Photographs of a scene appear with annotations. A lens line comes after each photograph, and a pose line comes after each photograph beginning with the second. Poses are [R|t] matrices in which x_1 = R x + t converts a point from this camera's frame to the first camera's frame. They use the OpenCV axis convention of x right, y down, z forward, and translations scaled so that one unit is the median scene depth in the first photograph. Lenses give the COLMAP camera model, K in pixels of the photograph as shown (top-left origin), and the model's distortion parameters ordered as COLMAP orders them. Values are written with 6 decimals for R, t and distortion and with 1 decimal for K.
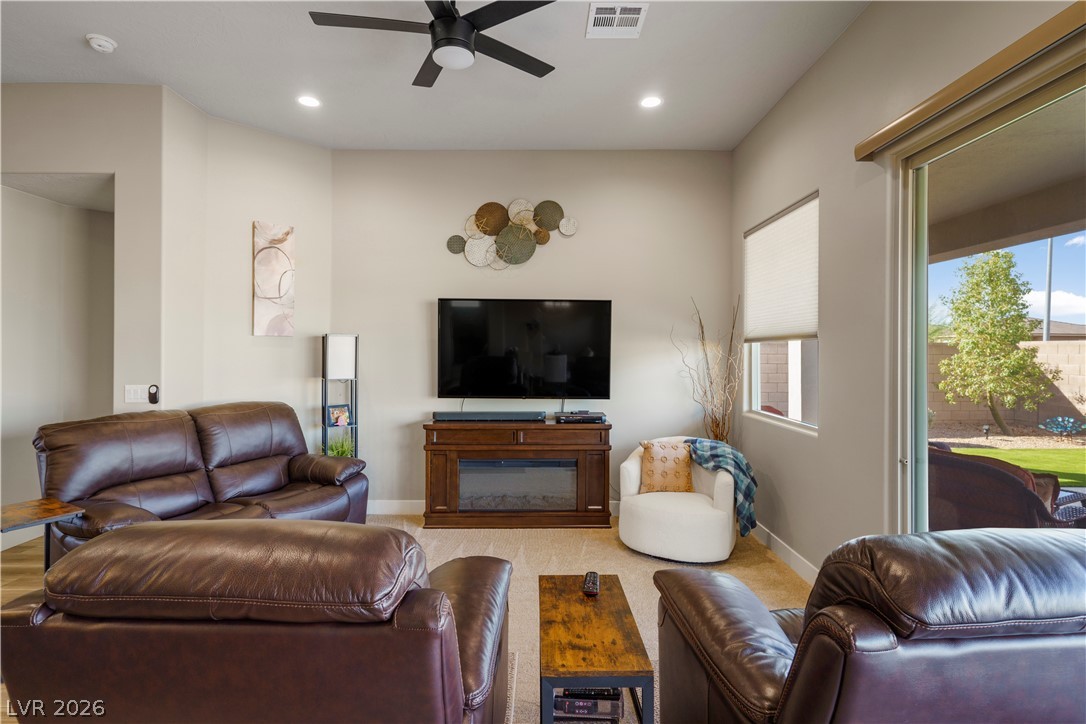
lens RADIAL K [[534.4, 0, 543.0], [0, 534.4, 362.0], [0, 0, 1]] dist [-0.028487, 0.000013]
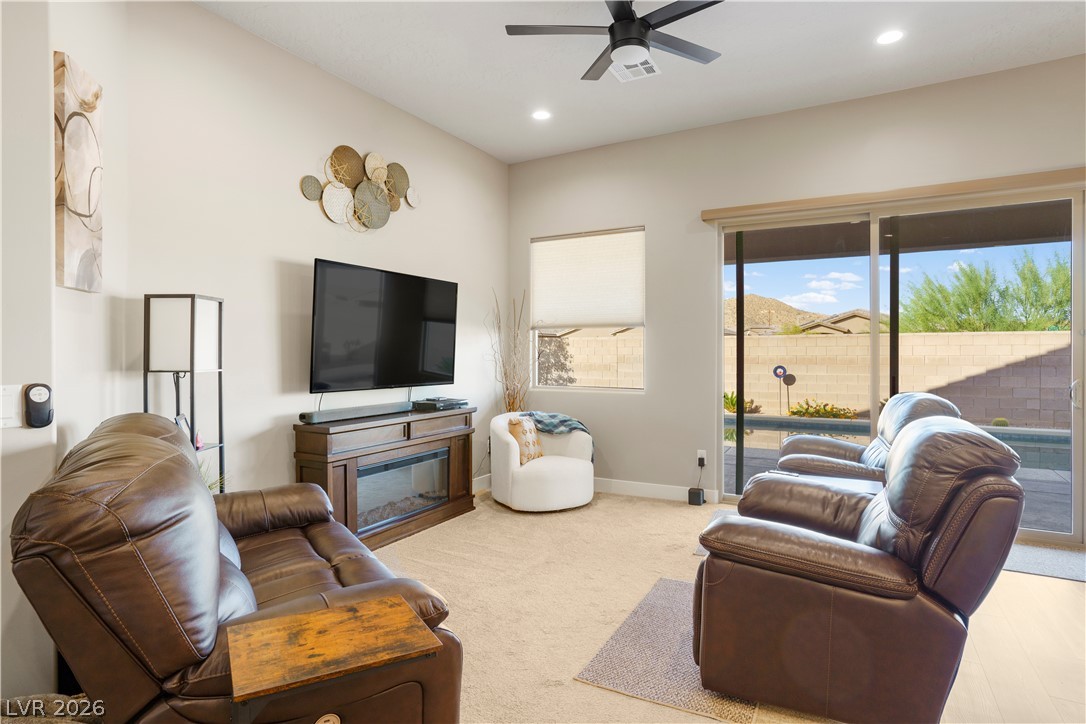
lens RADIAL K [[600.8, 0, 543.0], [0, 600.8, 362.0], [0, 0, 1]] dist [-0.000427, 0.000504]
pose [[0.482258, -0.016355, 0.875877, -0.777339], [0.021266, 0.999750, 0.006959, 0.025092], [-0.875771, 0.015270, 0.482485, 0.323495]]
